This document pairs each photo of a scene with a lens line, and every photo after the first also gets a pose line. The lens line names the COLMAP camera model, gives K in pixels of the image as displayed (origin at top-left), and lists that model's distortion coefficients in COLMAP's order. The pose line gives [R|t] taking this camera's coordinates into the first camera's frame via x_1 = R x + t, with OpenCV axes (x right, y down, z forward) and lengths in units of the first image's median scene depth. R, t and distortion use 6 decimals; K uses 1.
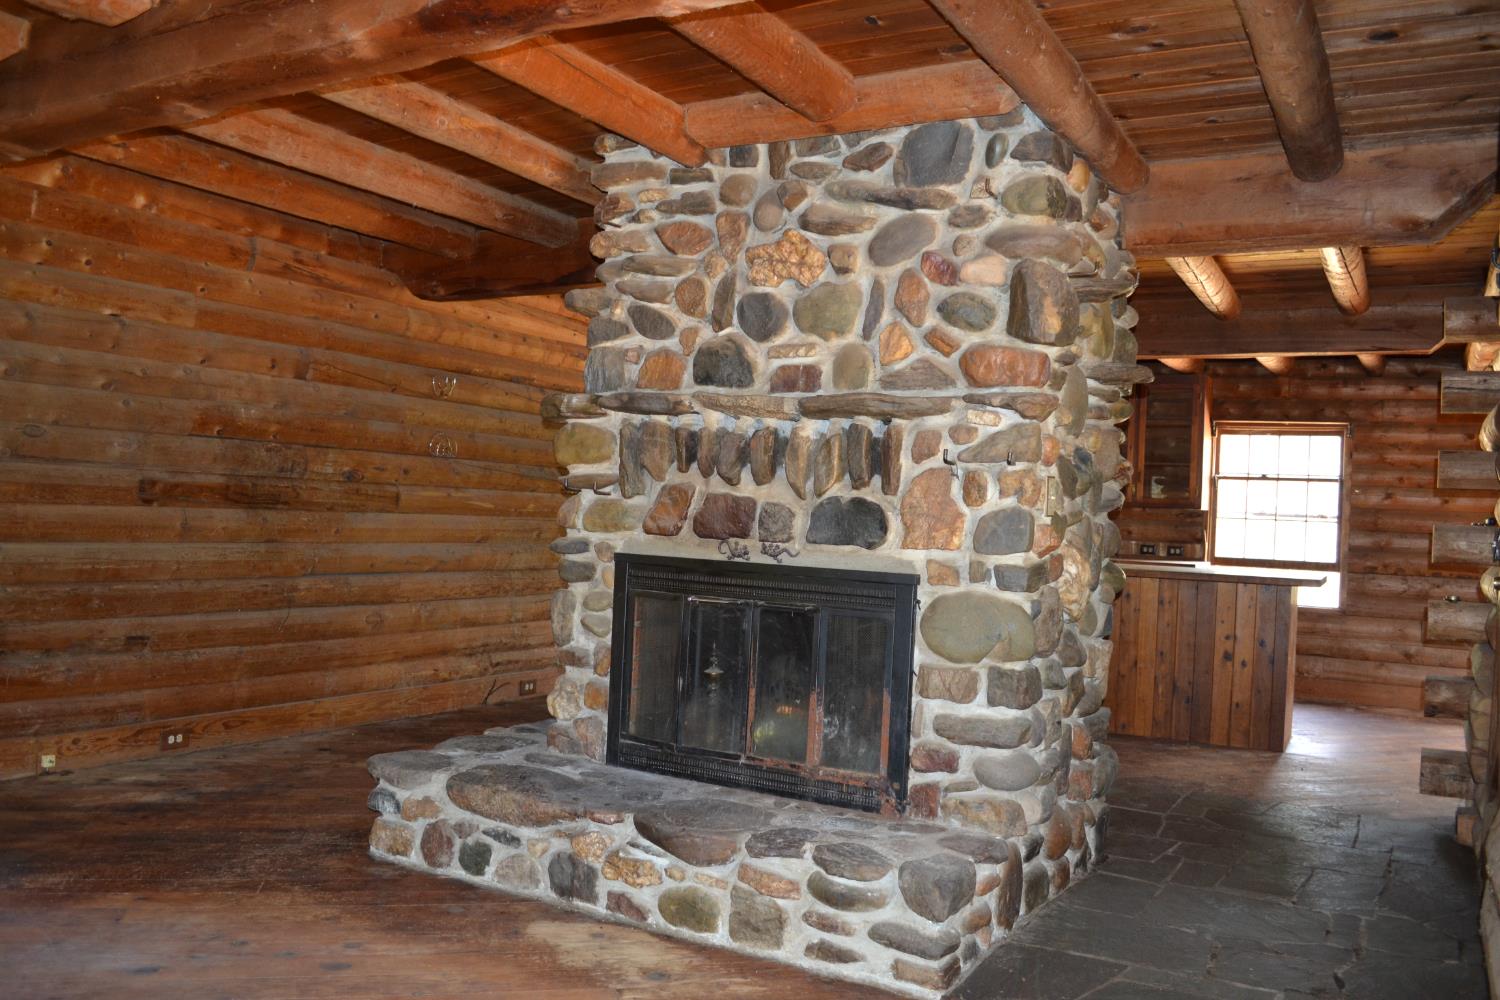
lens RADIAL K [[1195.4, 0, 750.7], [0, 1195.4, 495.4], [0, 0, 1]] dist [-0.075365, -0.005377]
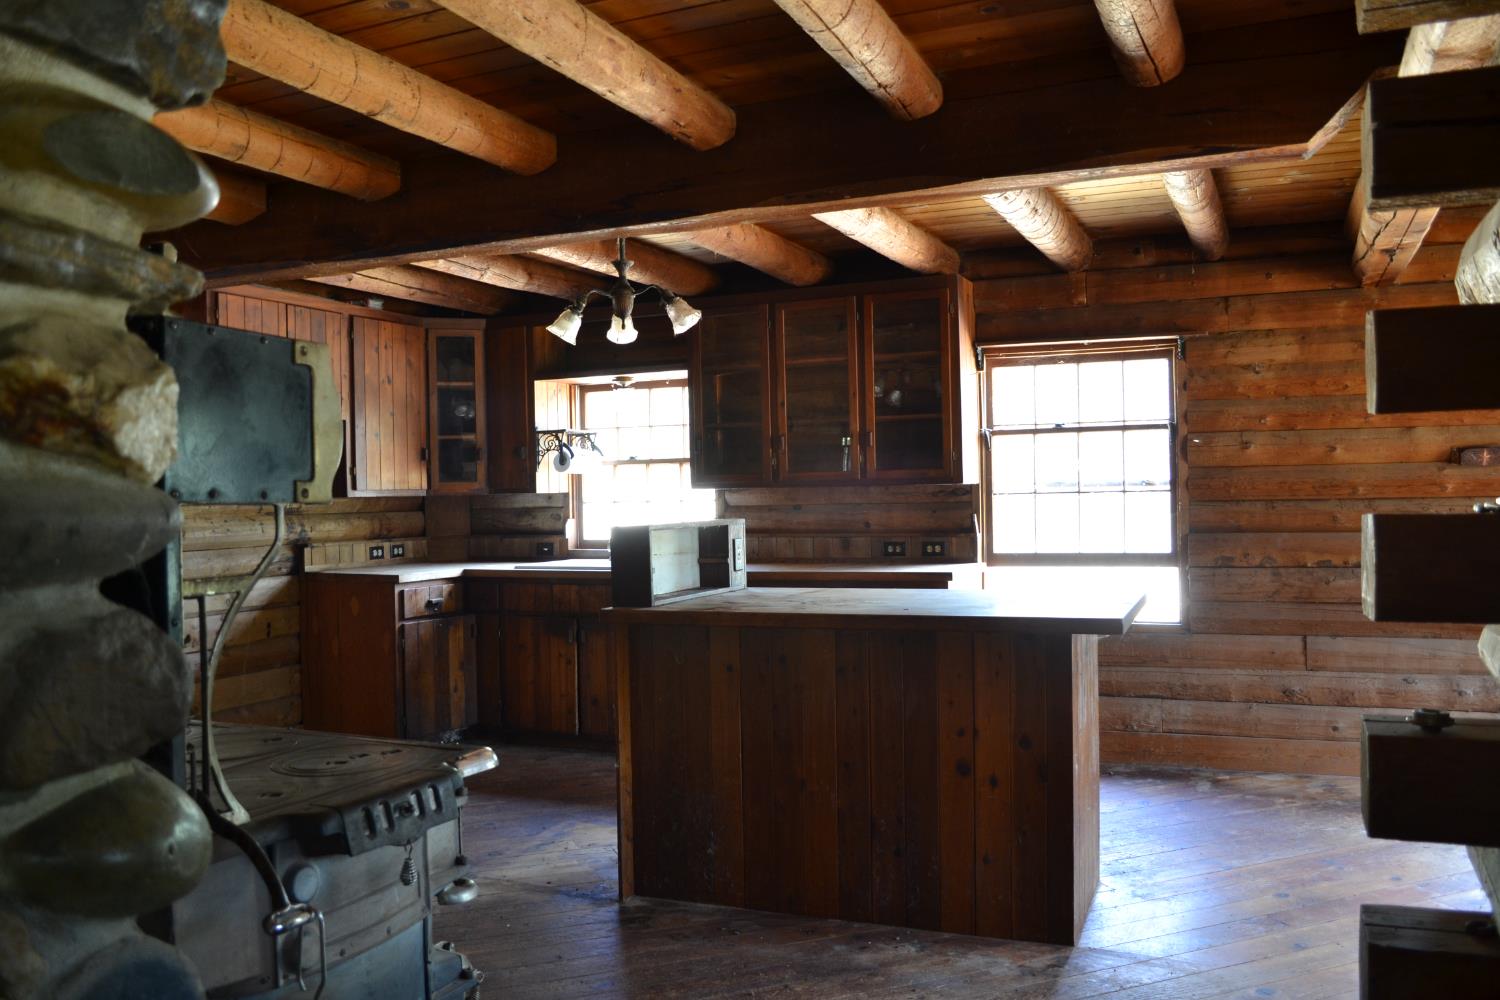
lens RADIAL K [[1195.4, 0, 749.8], [0, 1195.4, 502.3], [0, 0, 1]] dist [-0.075365, -0.005377]
pose [[0.992682, -0.066478, 0.100815, 0.199945], [0.064601, 0.997674, 0.021779, 0.000274], [-0.102028, -0.015106, 0.994667, 0.365921]]
